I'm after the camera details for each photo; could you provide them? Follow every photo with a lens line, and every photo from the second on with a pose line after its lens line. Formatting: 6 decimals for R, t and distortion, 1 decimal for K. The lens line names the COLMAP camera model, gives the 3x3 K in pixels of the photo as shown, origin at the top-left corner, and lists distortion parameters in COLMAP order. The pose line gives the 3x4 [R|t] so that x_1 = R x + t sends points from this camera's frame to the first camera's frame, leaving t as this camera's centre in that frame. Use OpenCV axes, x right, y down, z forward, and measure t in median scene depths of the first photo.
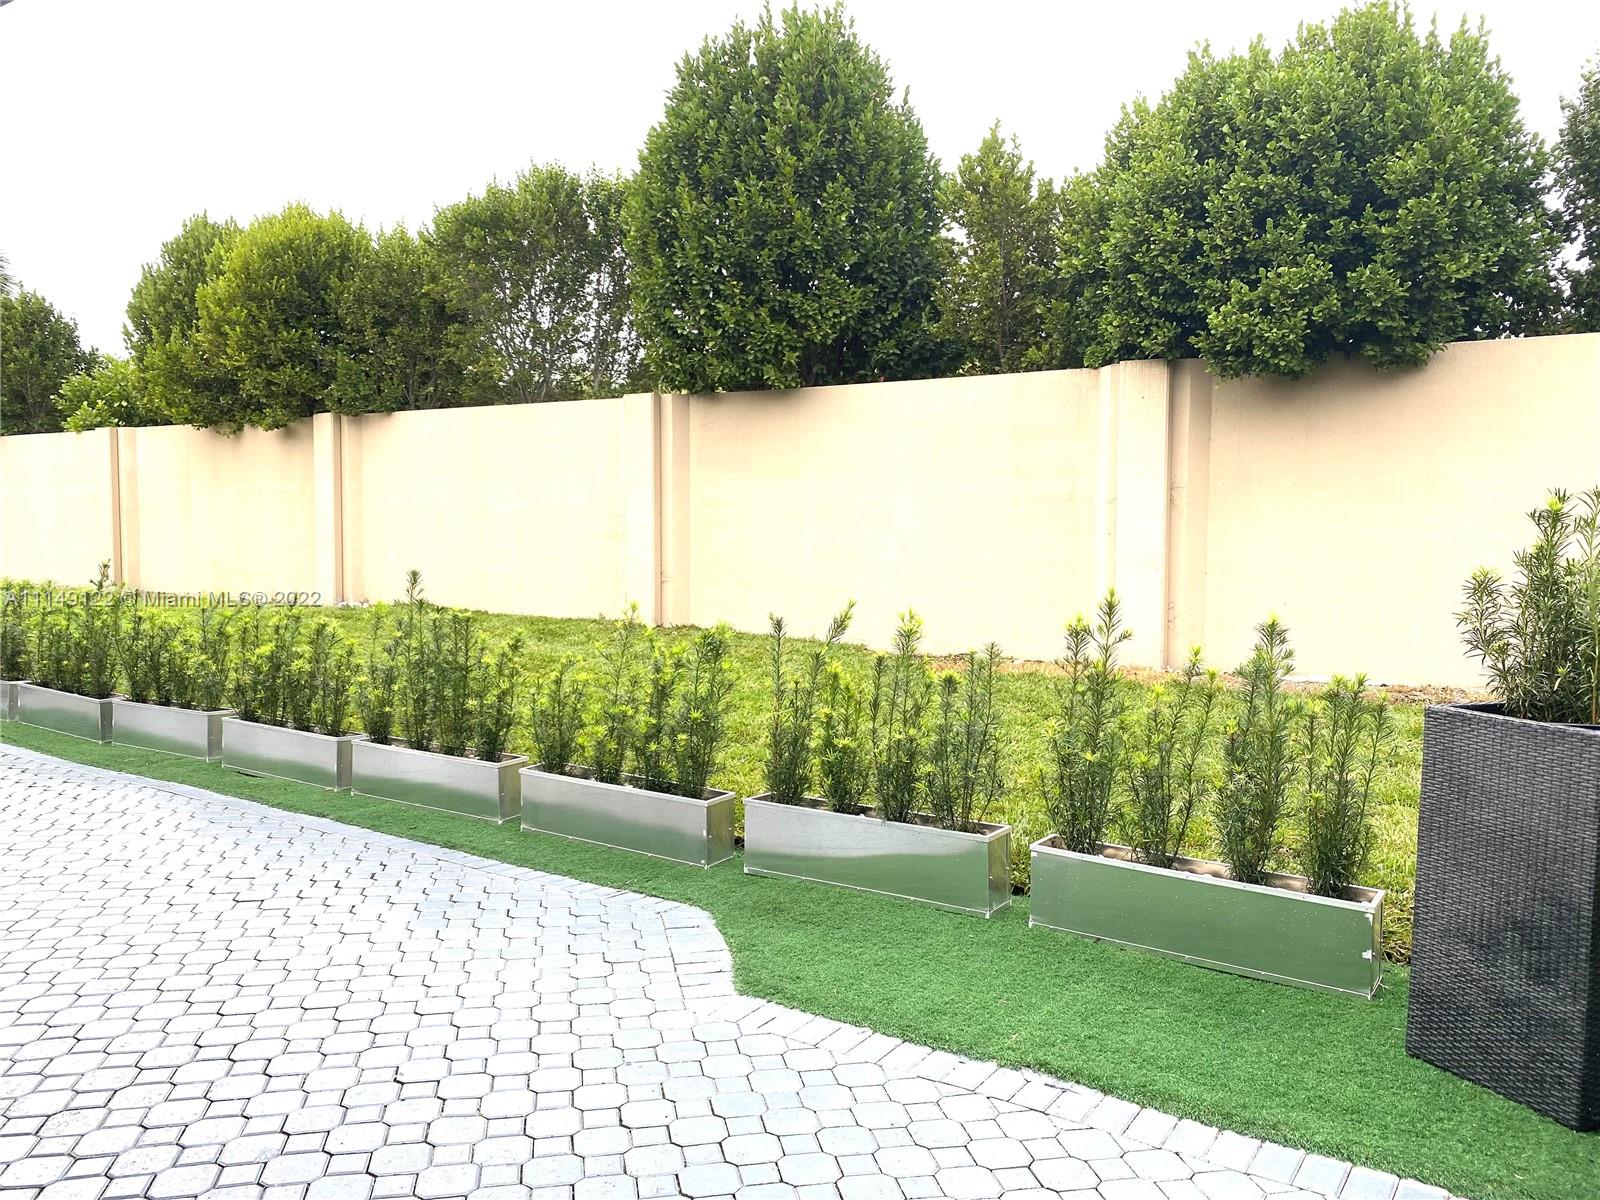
lens RADIAL K [[1228.7, 0, 800.0], [0, 1228.7, 600.0], [0, 0, 1]] dist [-0.004742, 0.001760]
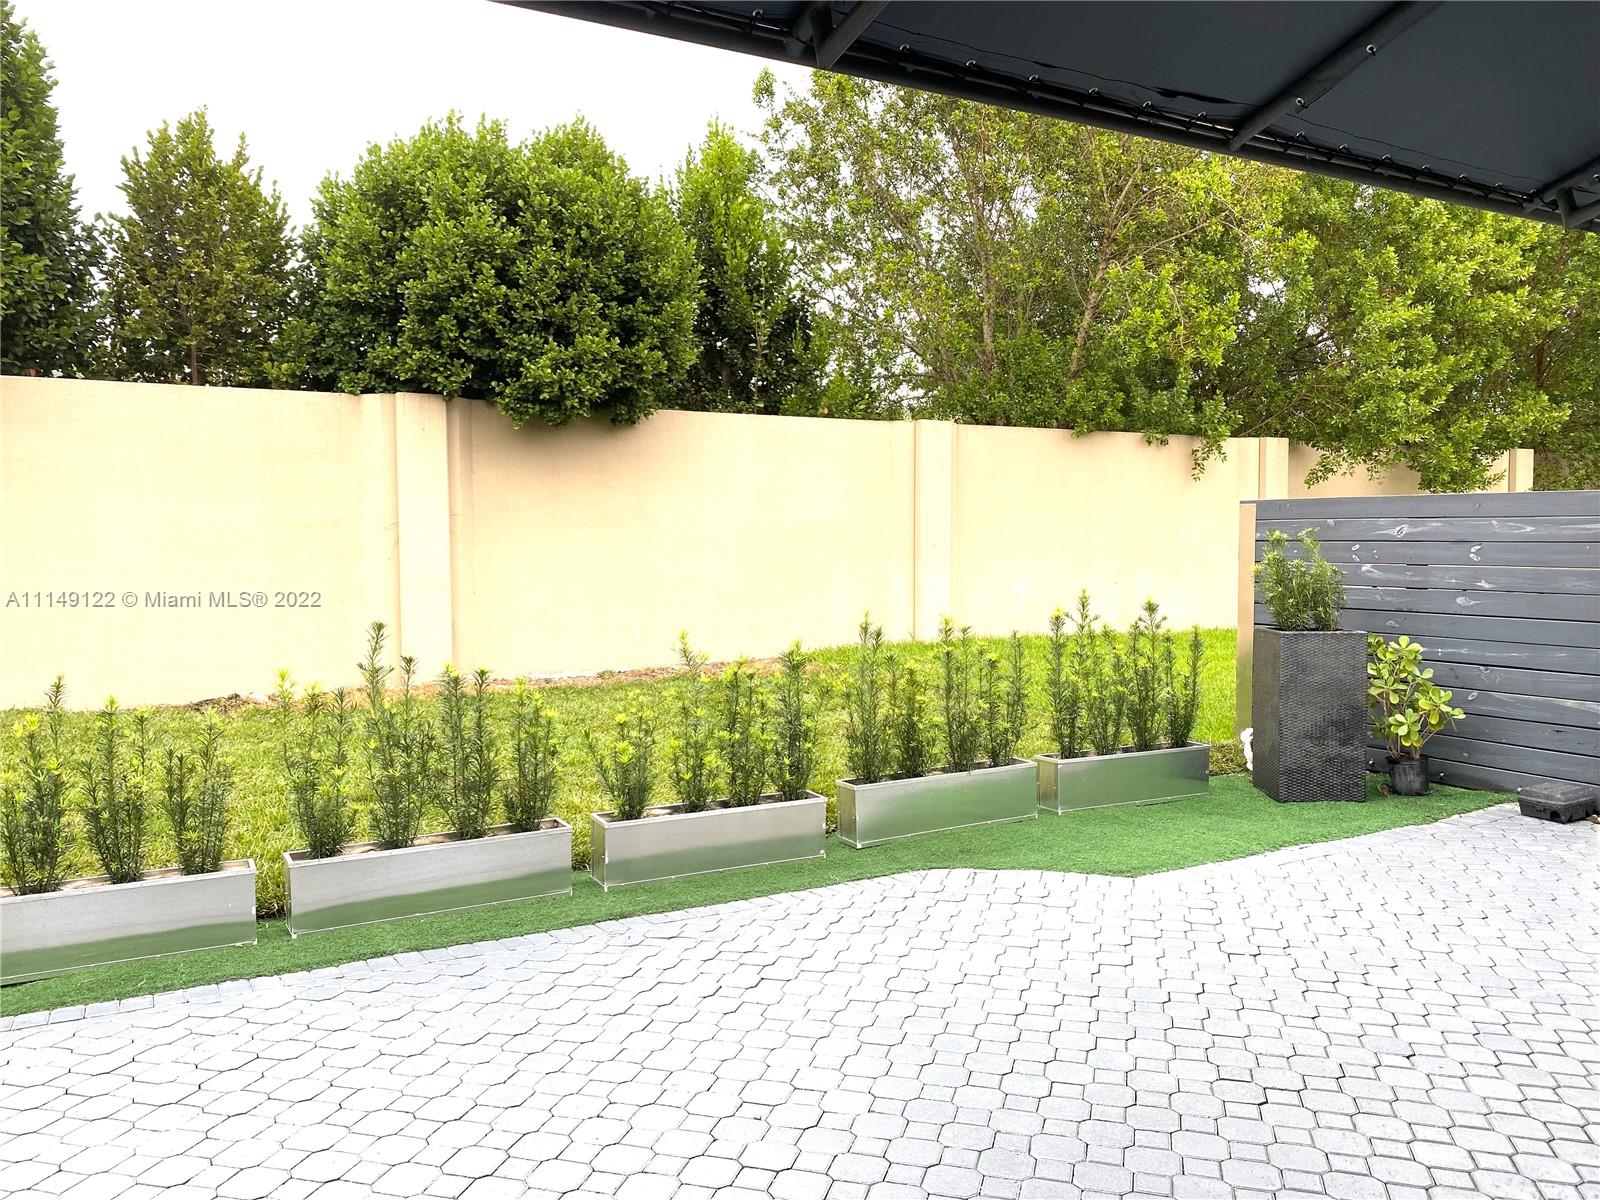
lens RADIAL K [[1218.7, 0, 800.0], [0, 1218.7, 600.0], [0, 0, 1]] dist [0.009805, 0.002627]
pose [[0.455640, -0.055069, 0.888459, -0.926511], [0.068474, 0.997296, 0.026699, -0.042948], [-0.887527, 0.048672, 0.458178, 0.423561]]
